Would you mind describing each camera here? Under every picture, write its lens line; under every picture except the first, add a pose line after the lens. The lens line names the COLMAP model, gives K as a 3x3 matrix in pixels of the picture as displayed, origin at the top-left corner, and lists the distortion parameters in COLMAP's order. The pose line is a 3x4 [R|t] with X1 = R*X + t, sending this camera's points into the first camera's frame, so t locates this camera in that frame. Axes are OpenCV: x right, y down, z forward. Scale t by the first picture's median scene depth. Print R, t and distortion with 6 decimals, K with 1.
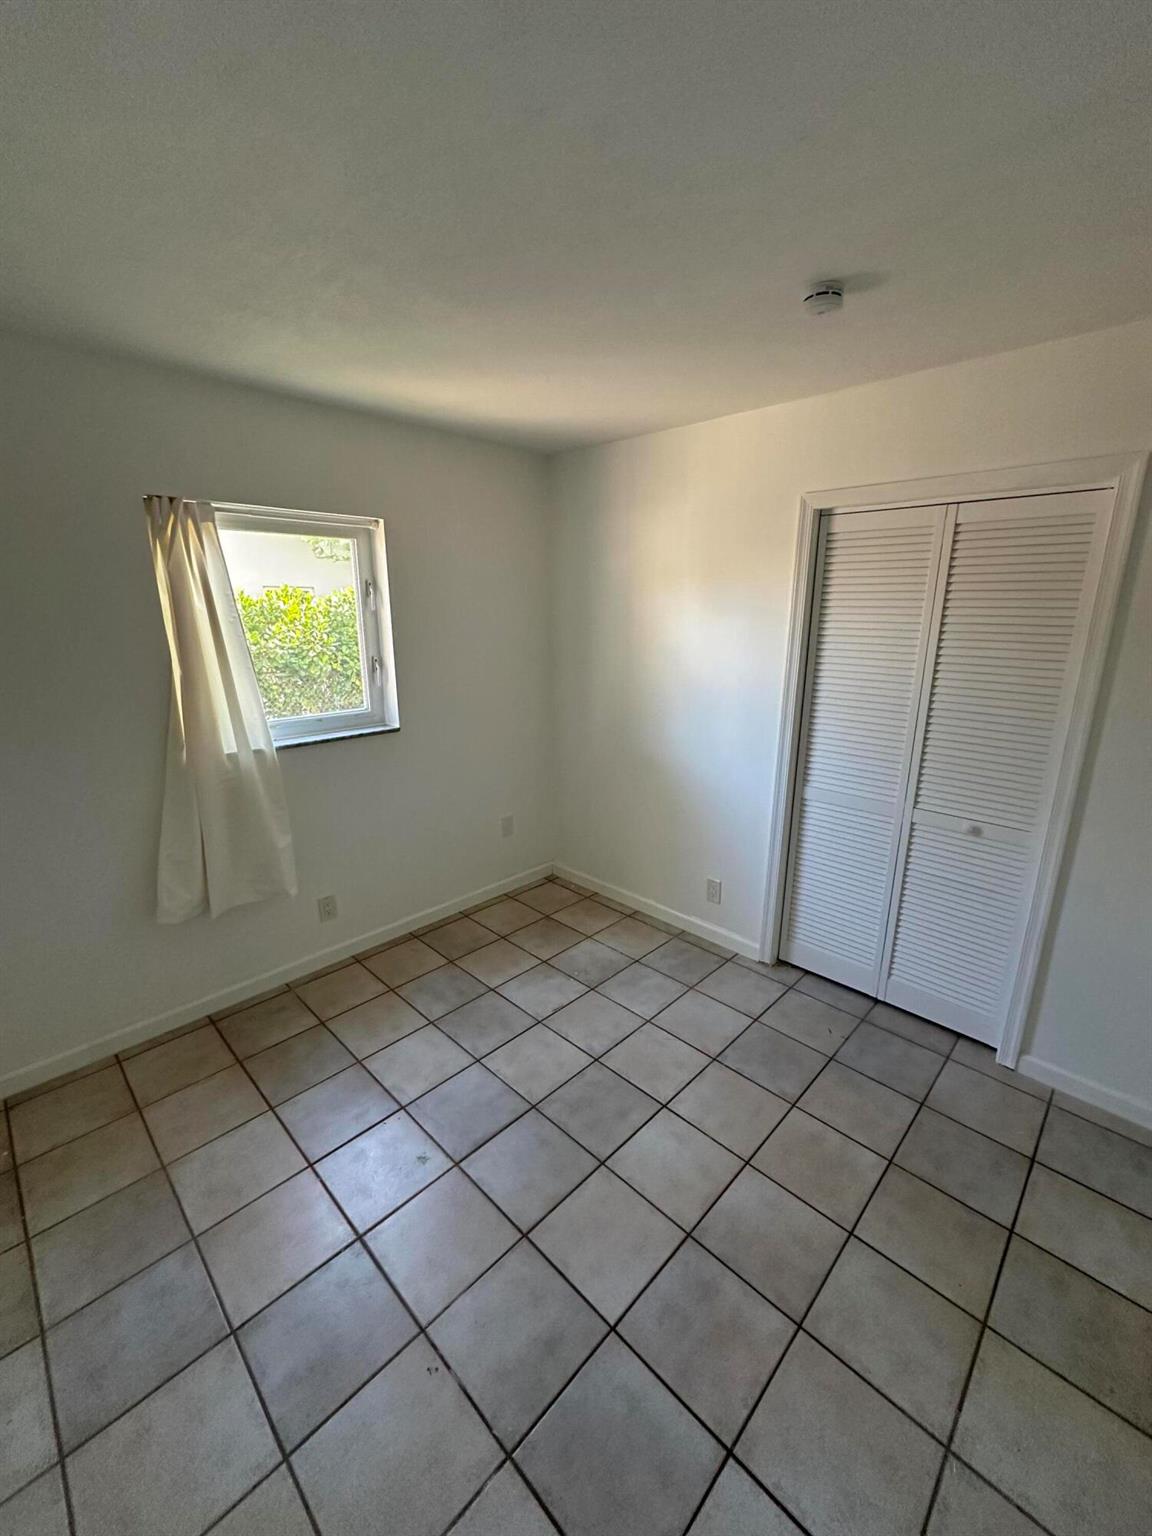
lens RADIAL K [[614.9, 0, 578.1], [0, 614.9, 766.2], [0, 0, 1]] dist [-0.004985, 0.000505]
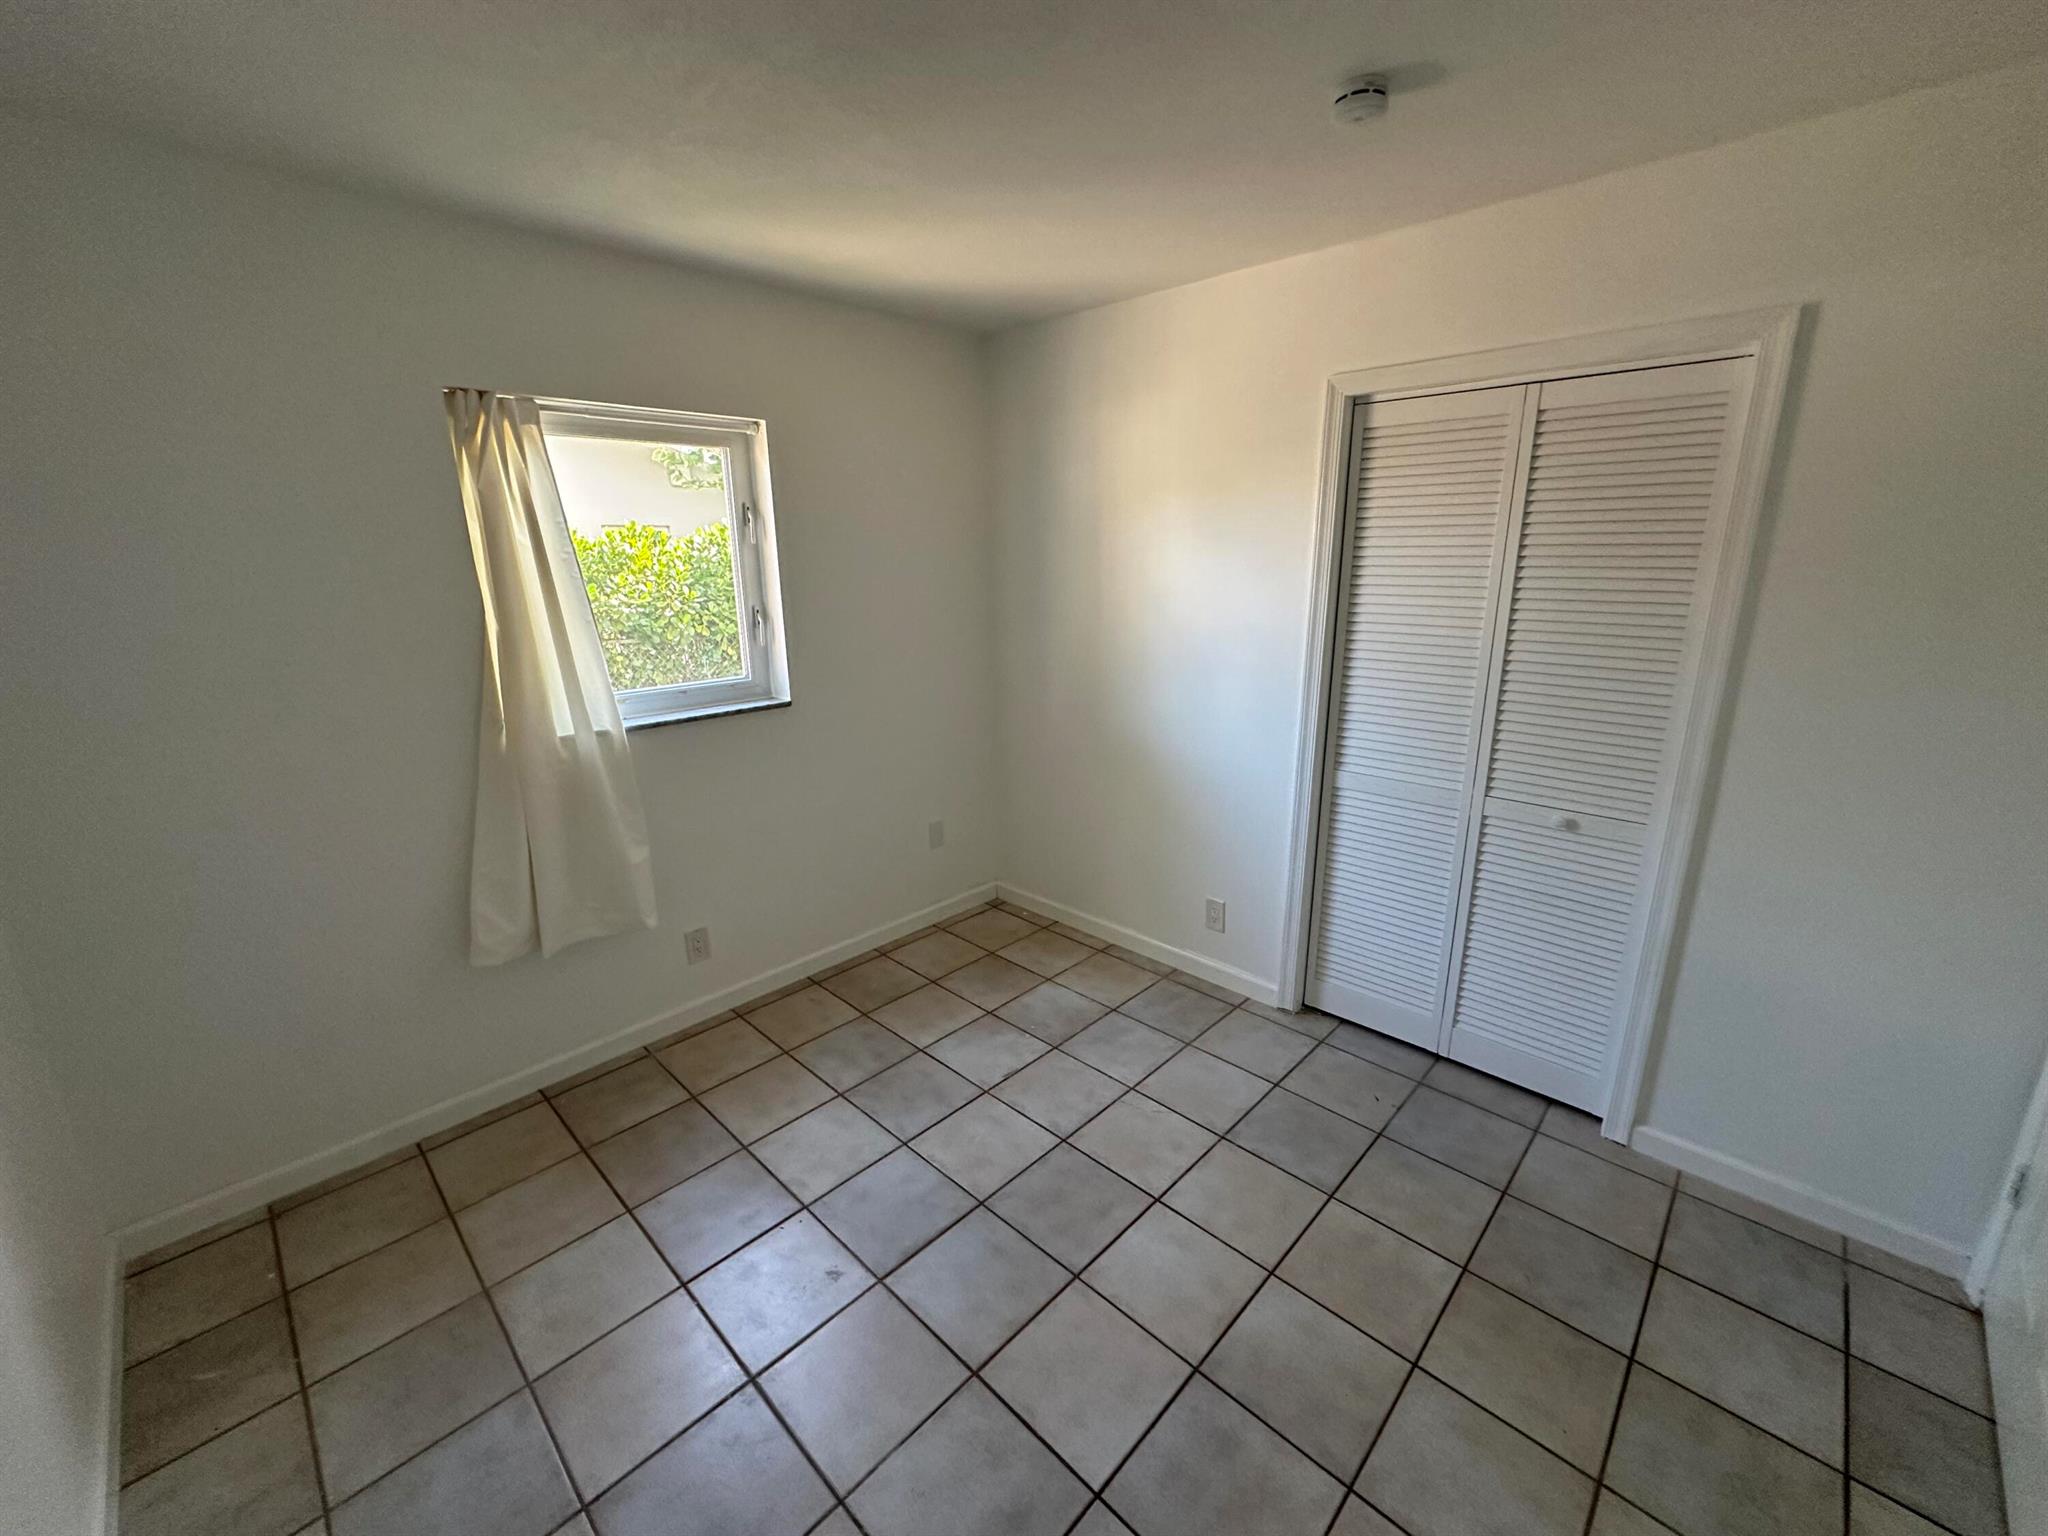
lens RADIAL K [[819.4, 0, 1023.1], [0, 819.4, 763.9], [0, 0, 1]] dist [-0.004620, 0.001021]
pose [[0.999891, -0.014720, -0.000771, -0.012267], [0.014721, 0.999890, 0.001860, 0.019781], [0.000744, -0.001871, 0.999998, 0.009414]]
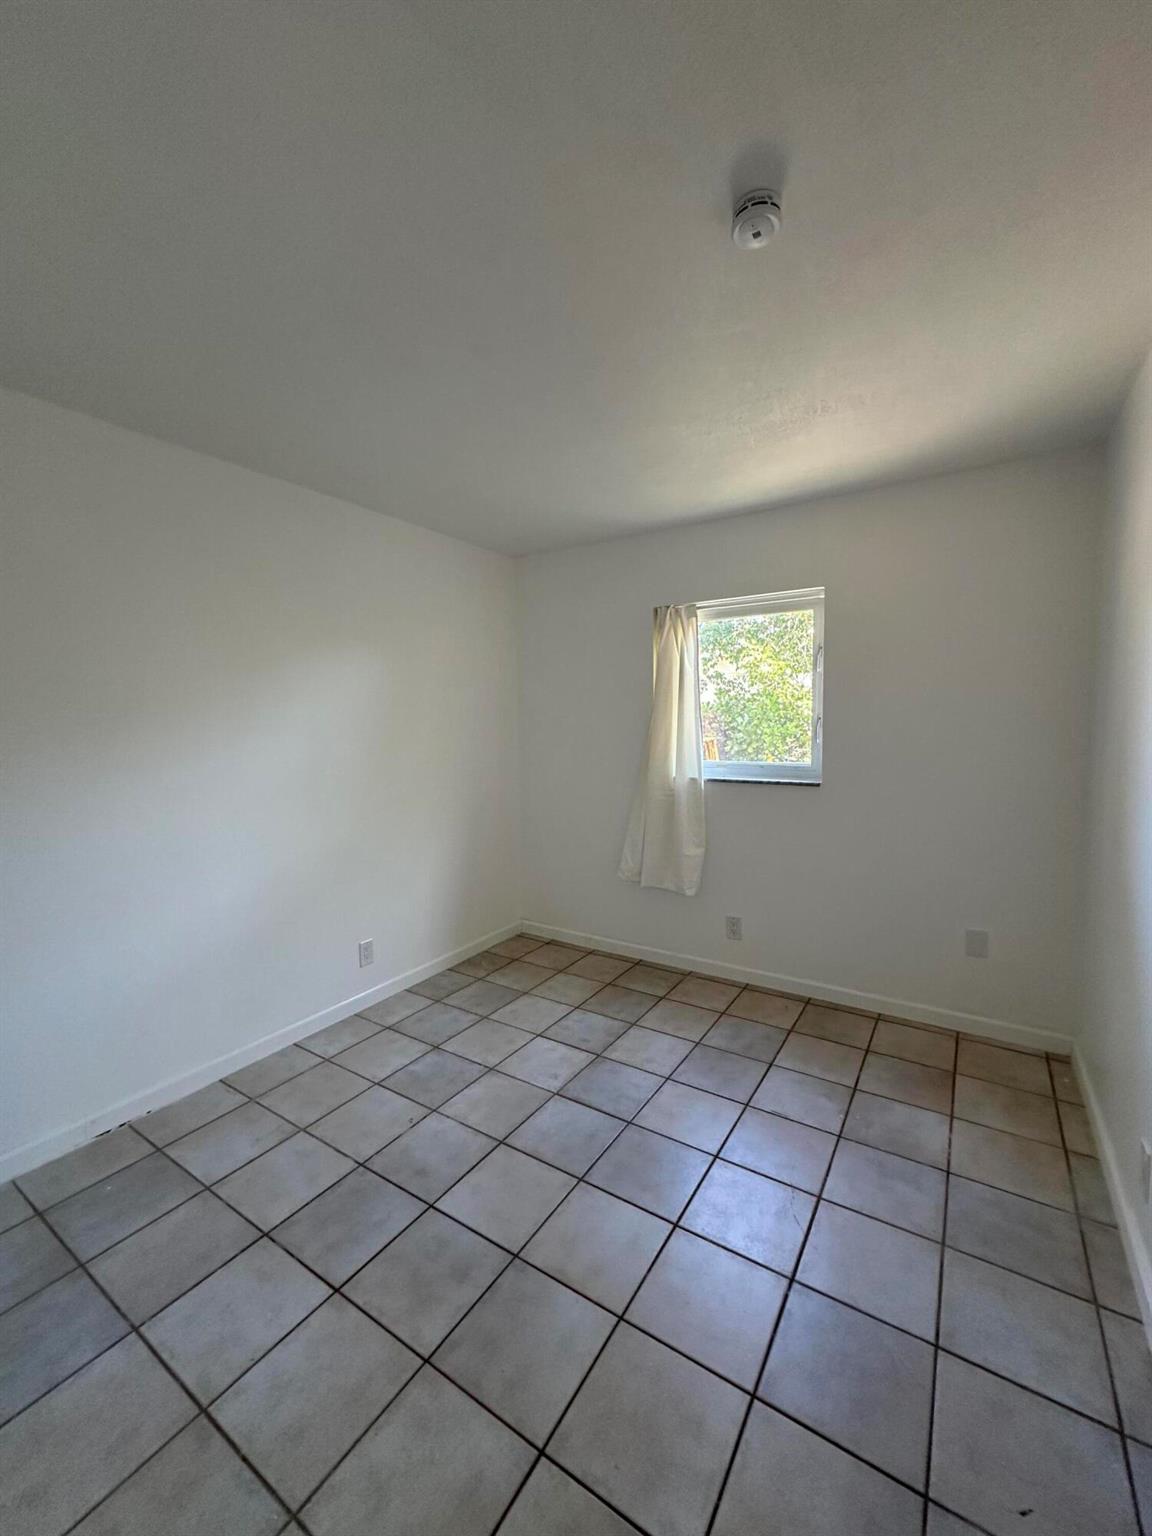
lens RADIAL K [[614.9, 0, 578.1], [0, 614.9, 766.2], [0, 0, 1]] dist [-0.004985, 0.000505]
pose [[0.189298, 0.066084, -0.979694, 0.804070], [-0.232621, 0.972348, 0.020641, -0.023205], [0.953967, 0.223990, 0.199436, 0.534314]]
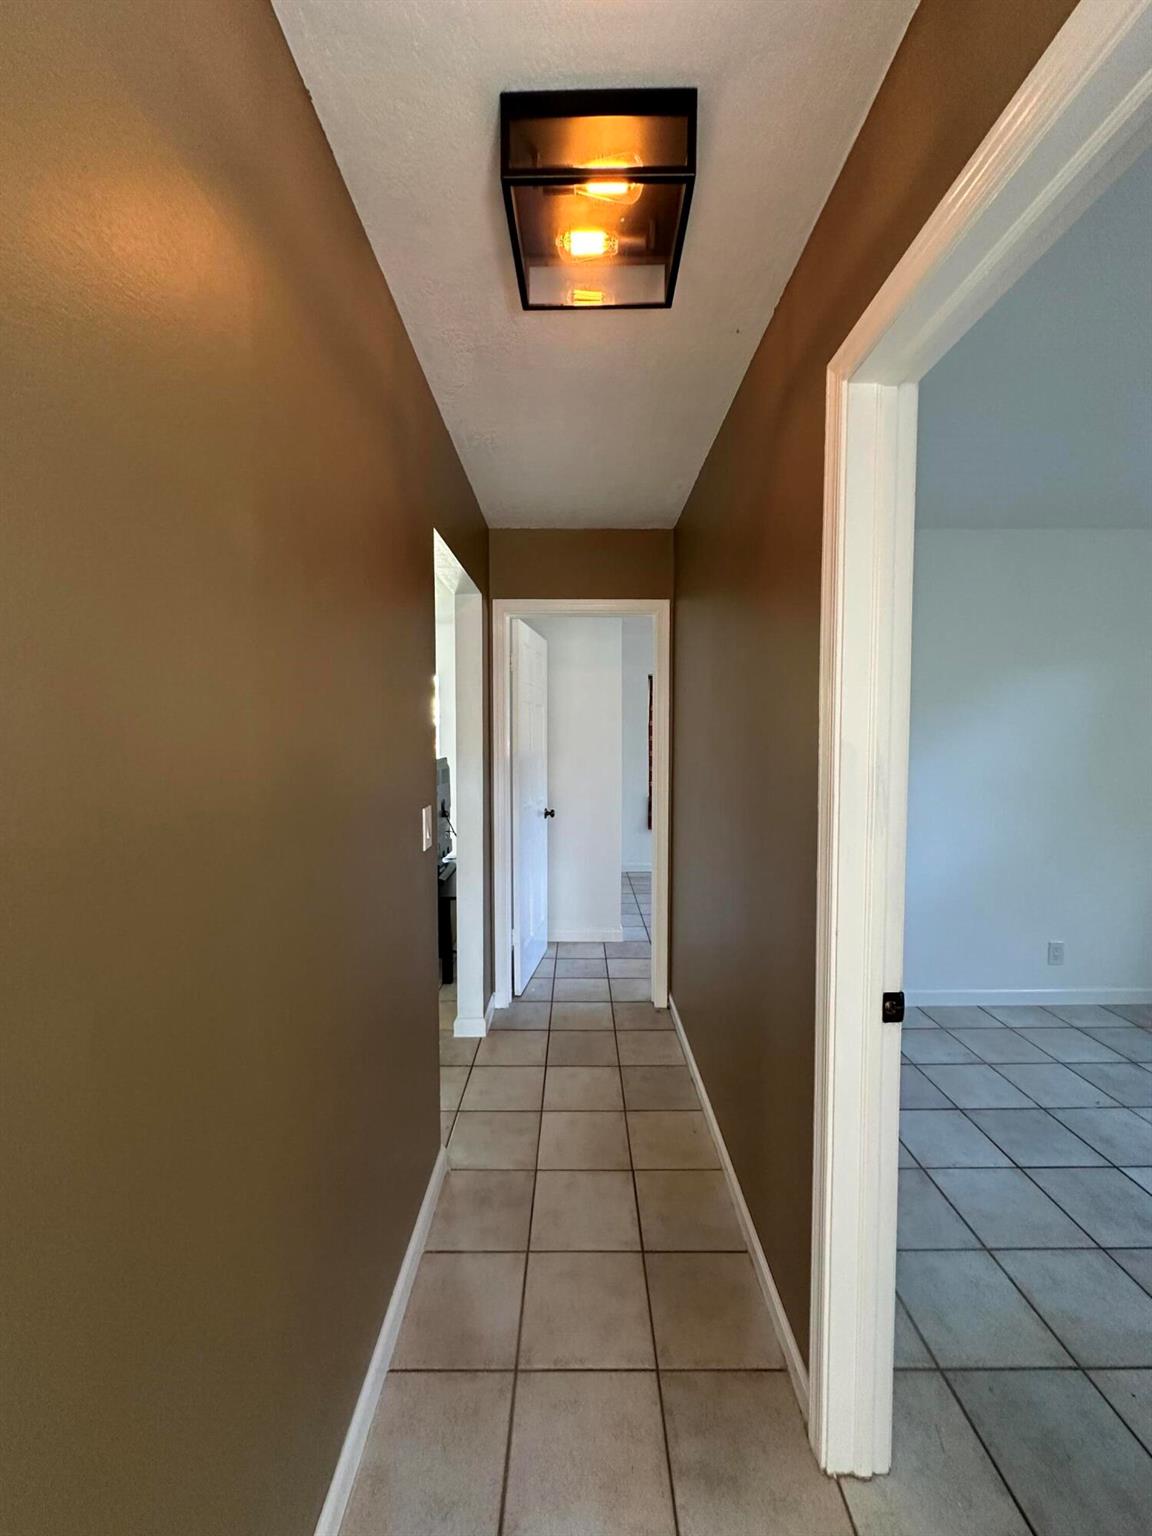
lens RADIAL K [[614.9, 0, 578.1], [0, 614.9, 766.2], [0, 0, 1]] dist [-0.004985, 0.000505]
pose [[-0.718612, 0.030265, -0.694752, 1.183026], [-0.178190, 0.957684, 0.226029, -0.025905], [0.672194, 0.286225, -0.682811, 0.552930]]
